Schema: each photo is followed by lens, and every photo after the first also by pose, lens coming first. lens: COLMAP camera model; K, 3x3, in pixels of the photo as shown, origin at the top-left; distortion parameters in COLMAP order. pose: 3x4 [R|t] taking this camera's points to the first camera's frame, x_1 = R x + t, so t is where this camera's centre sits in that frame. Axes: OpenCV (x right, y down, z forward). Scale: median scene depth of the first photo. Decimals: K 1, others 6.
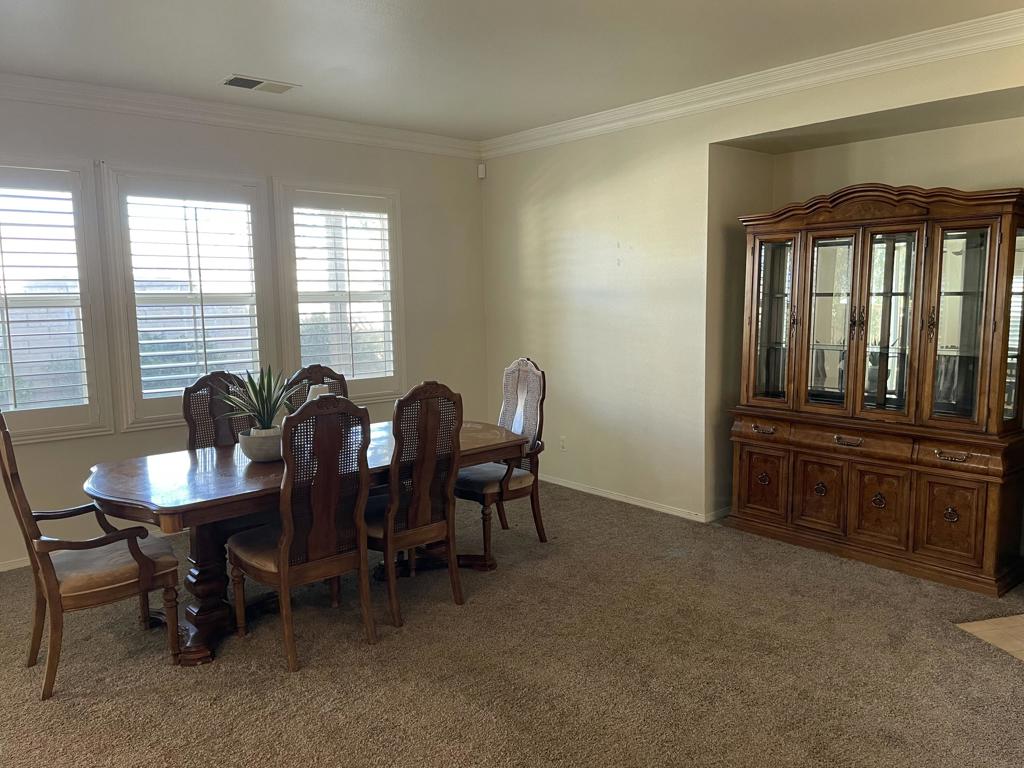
lens RADIAL K [[768.9, 0, 508.5], [0, 768.9, 387.4], [0, 0, 1]] dist [0.082827, -0.102204]
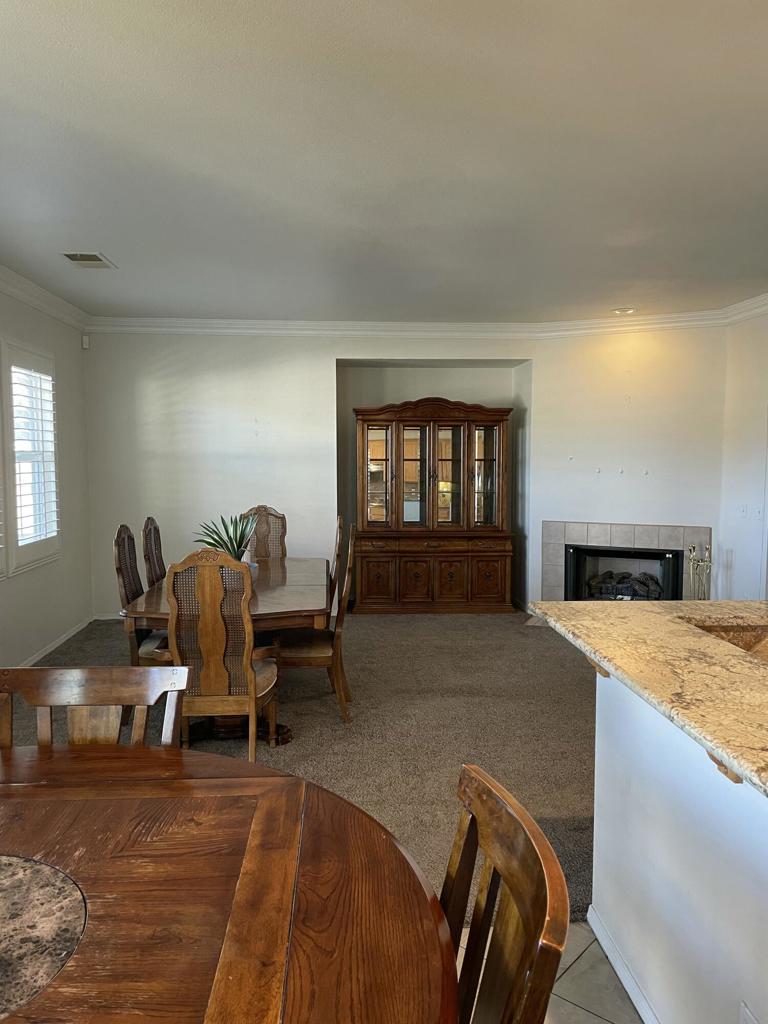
lens RADIAL K [[768.9, 0, 377.6], [0, 768.9, 513.2], [0, 0, 1]] dist [0.082827, -0.102204]
pose [[0.608504, -0.047138, 0.792150, -0.953623], [0.088800, 0.996009, -0.008944, 0.003918], [-0.788567, 0.075785, 0.610261, 0.058702]]
